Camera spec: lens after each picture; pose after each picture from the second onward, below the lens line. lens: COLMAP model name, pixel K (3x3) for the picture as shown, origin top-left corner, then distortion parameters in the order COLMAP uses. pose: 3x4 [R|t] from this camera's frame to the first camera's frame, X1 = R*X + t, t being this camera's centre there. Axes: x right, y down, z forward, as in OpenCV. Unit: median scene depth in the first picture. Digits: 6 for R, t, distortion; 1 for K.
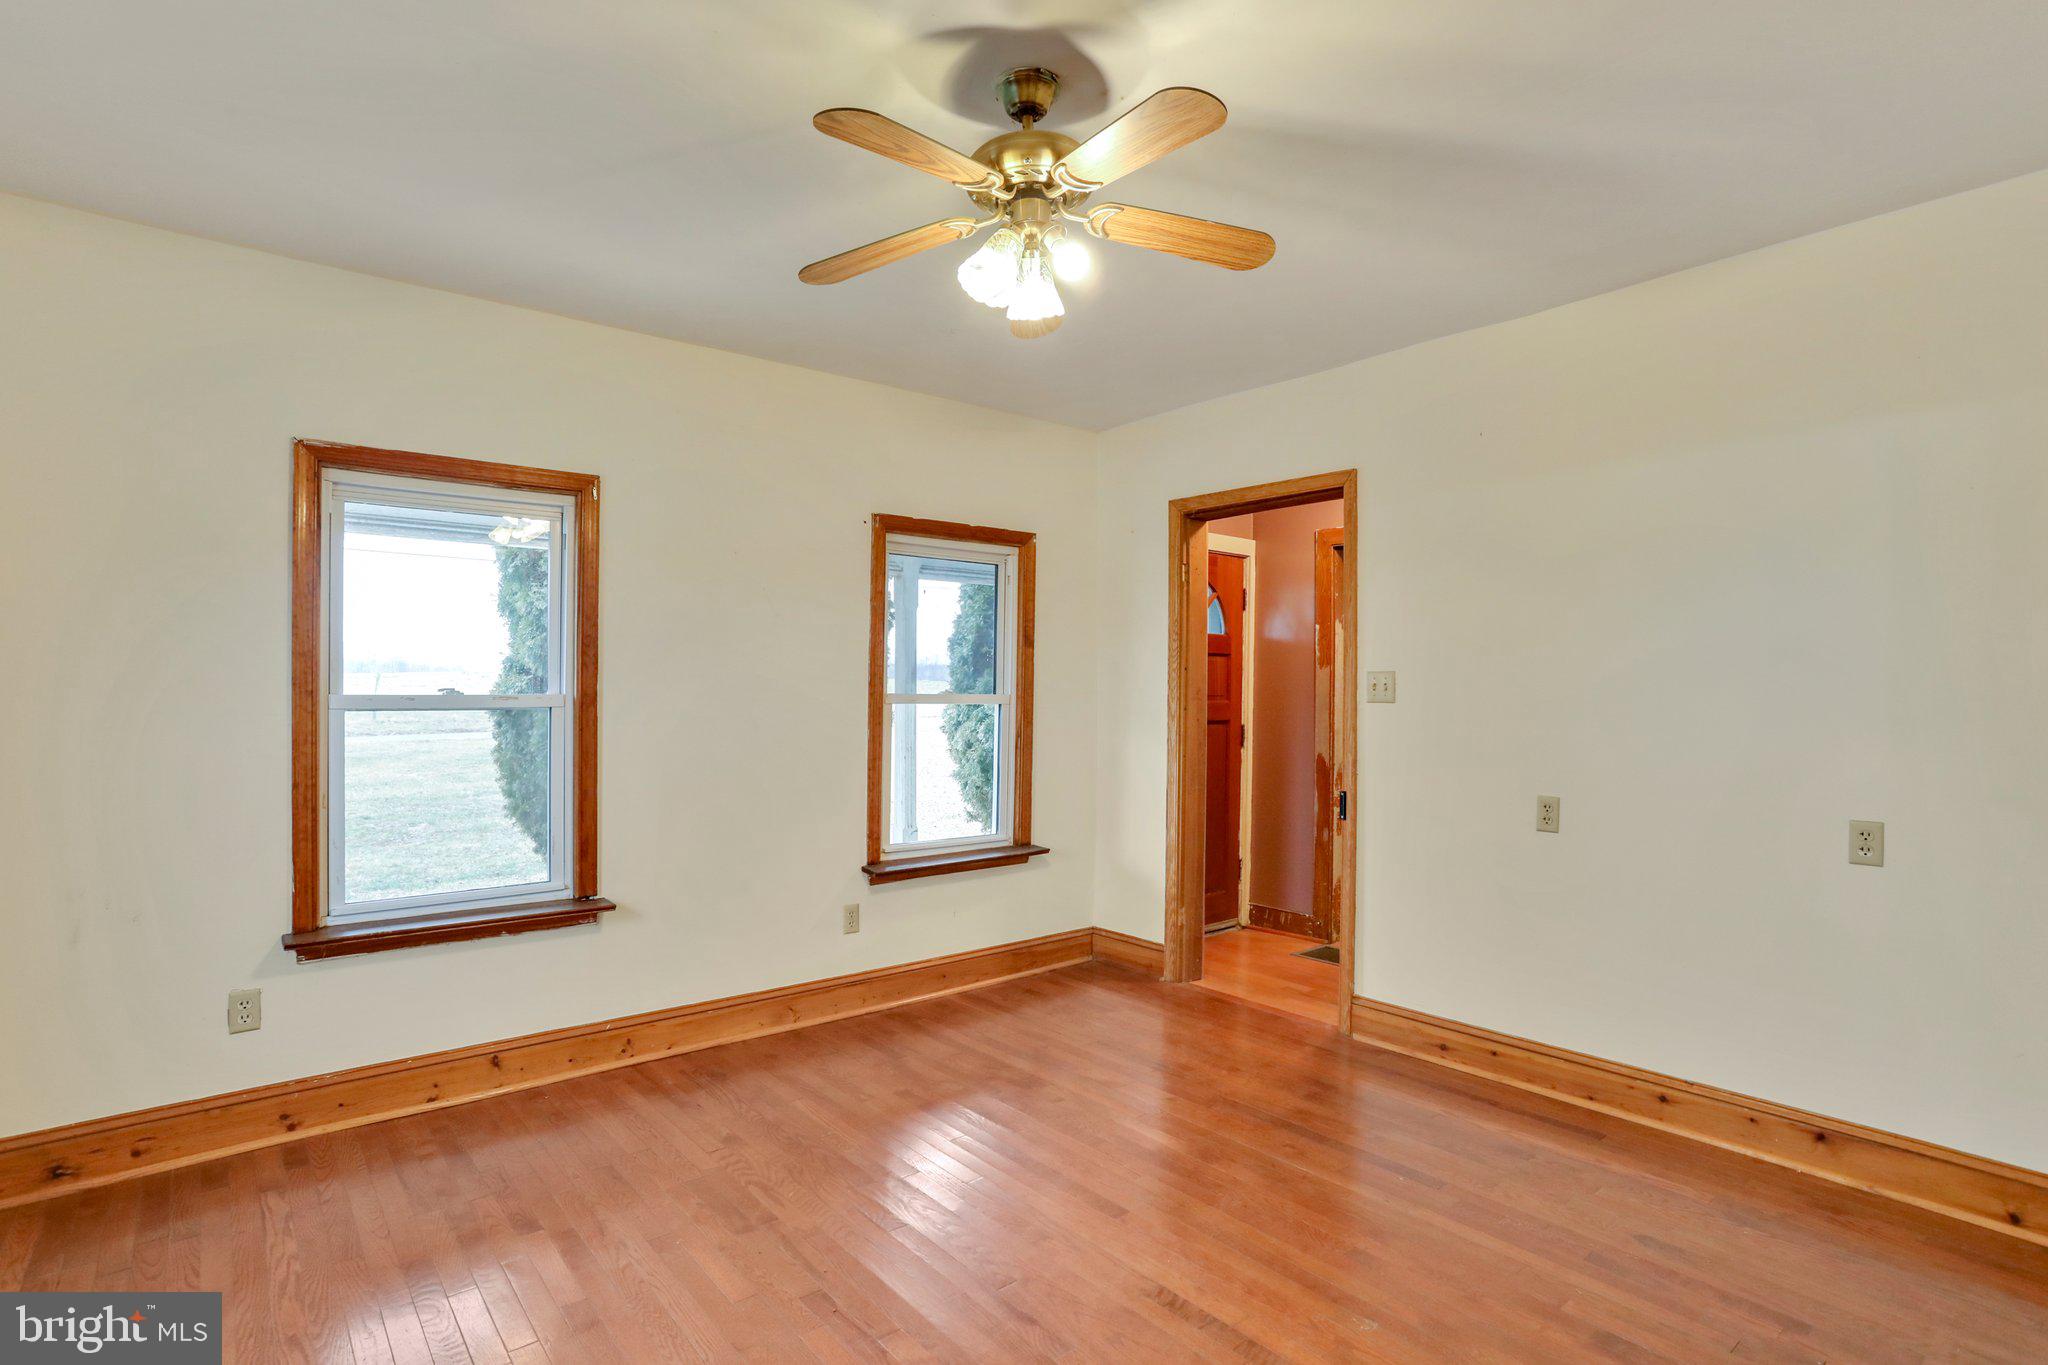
lens RADIAL K [[1016.3, 0, 1038.3], [0, 1016.3, 687.1], [0, 0, 1]] dist [-0.030614, 0.014495]
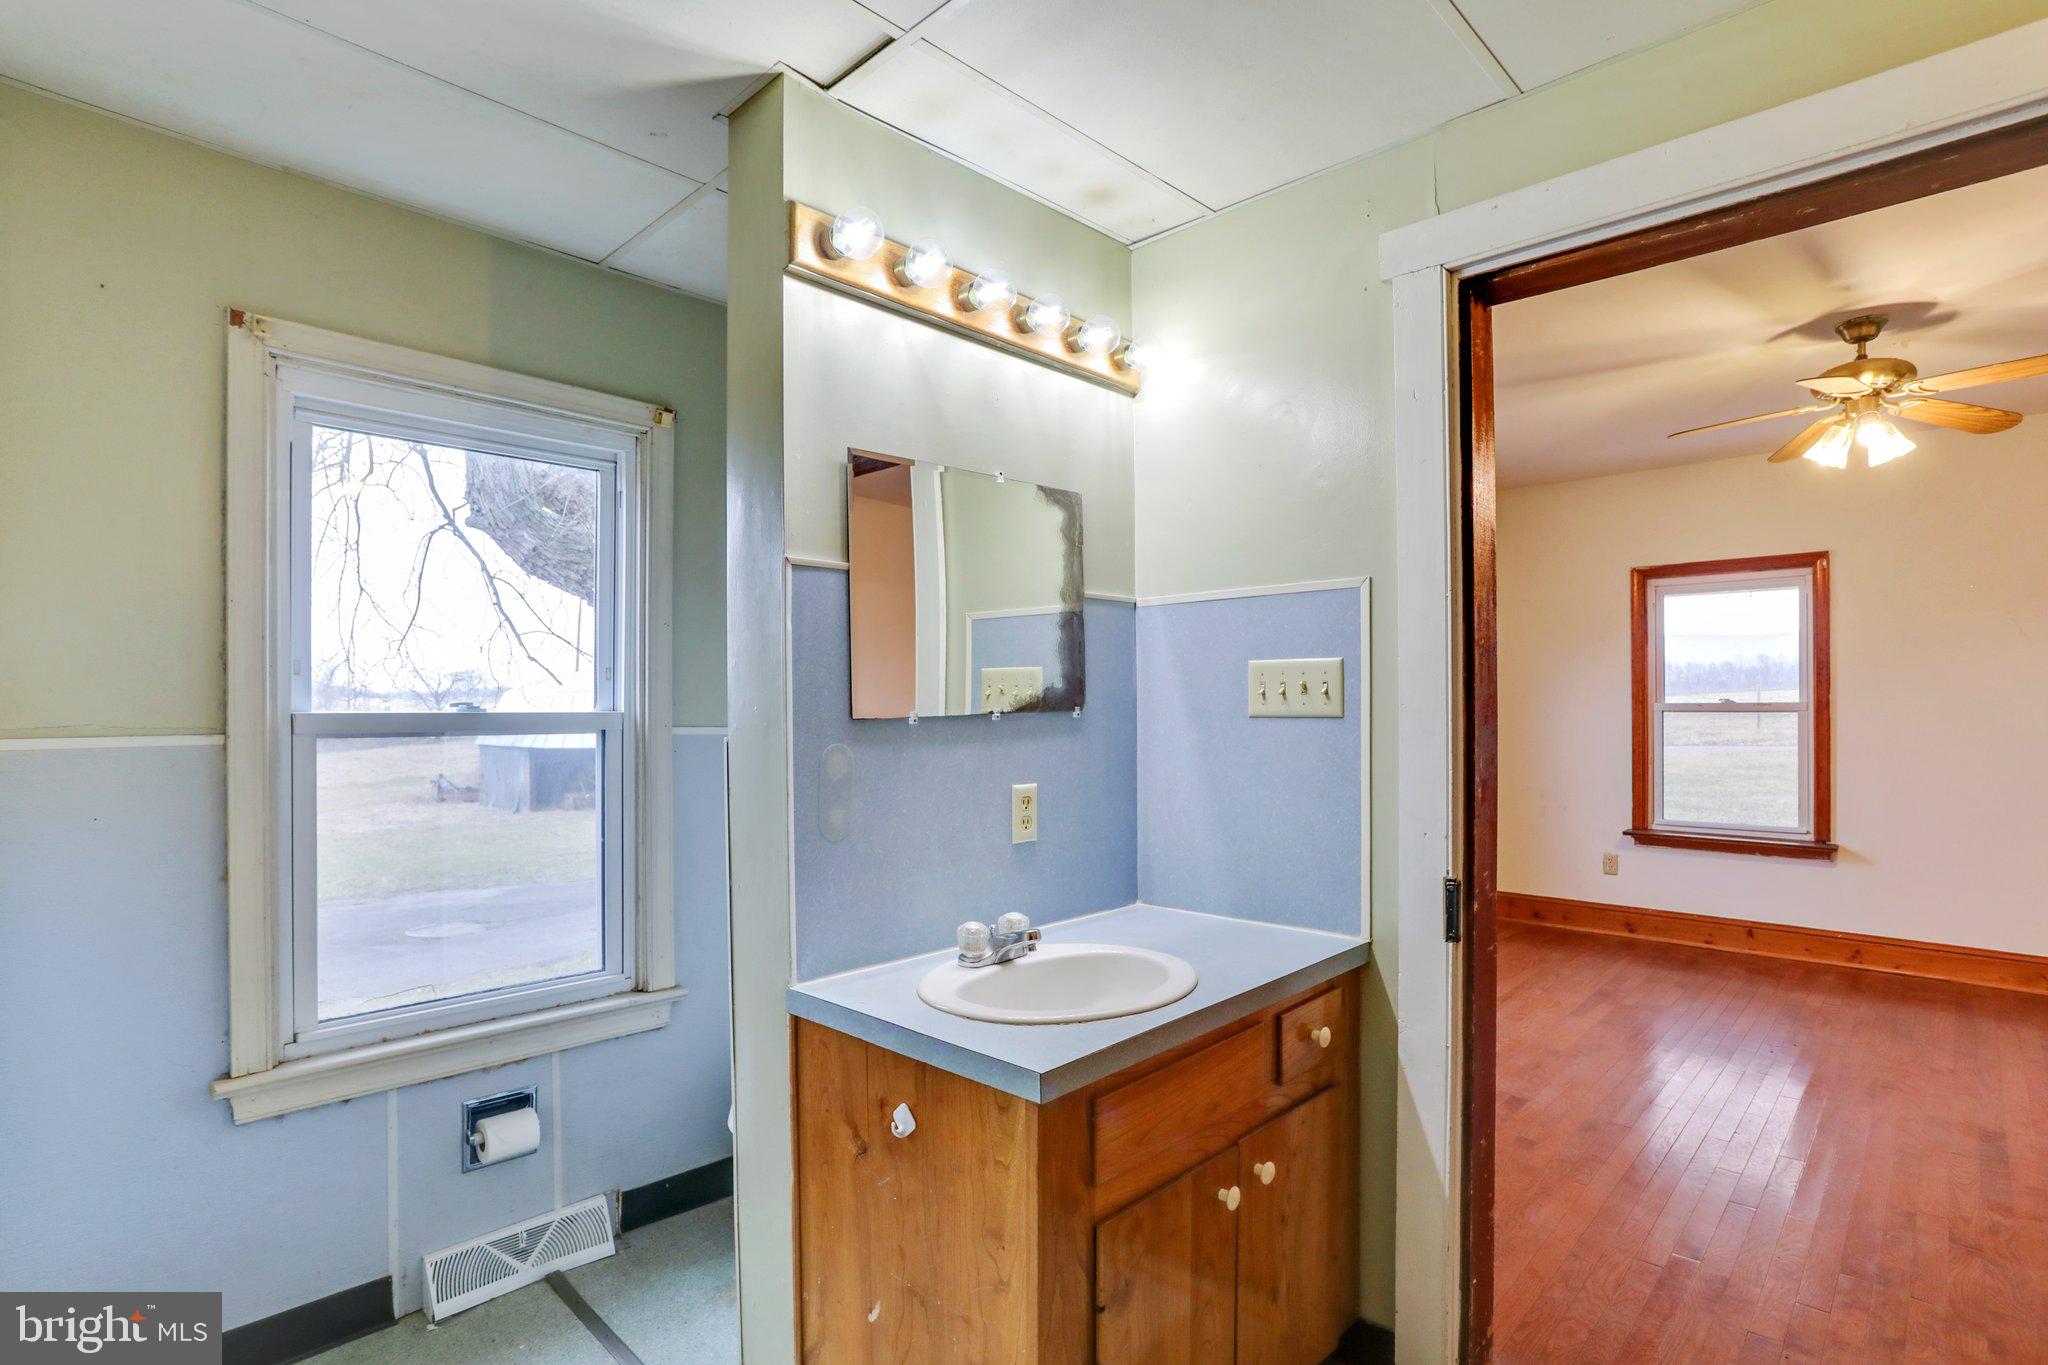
lens RADIAL K [[1016.3, 0, 1028.2], [0, 1016.3, 713.7], [0, 0, 1]] dist [-0.030614, 0.014495]
pose [[0.154868, -0.010256, -0.987882, 0.912529], [-0.004901, 0.999926, -0.011150, 0.052506], [0.987923, 0.006568, 0.154806, -0.403000]]
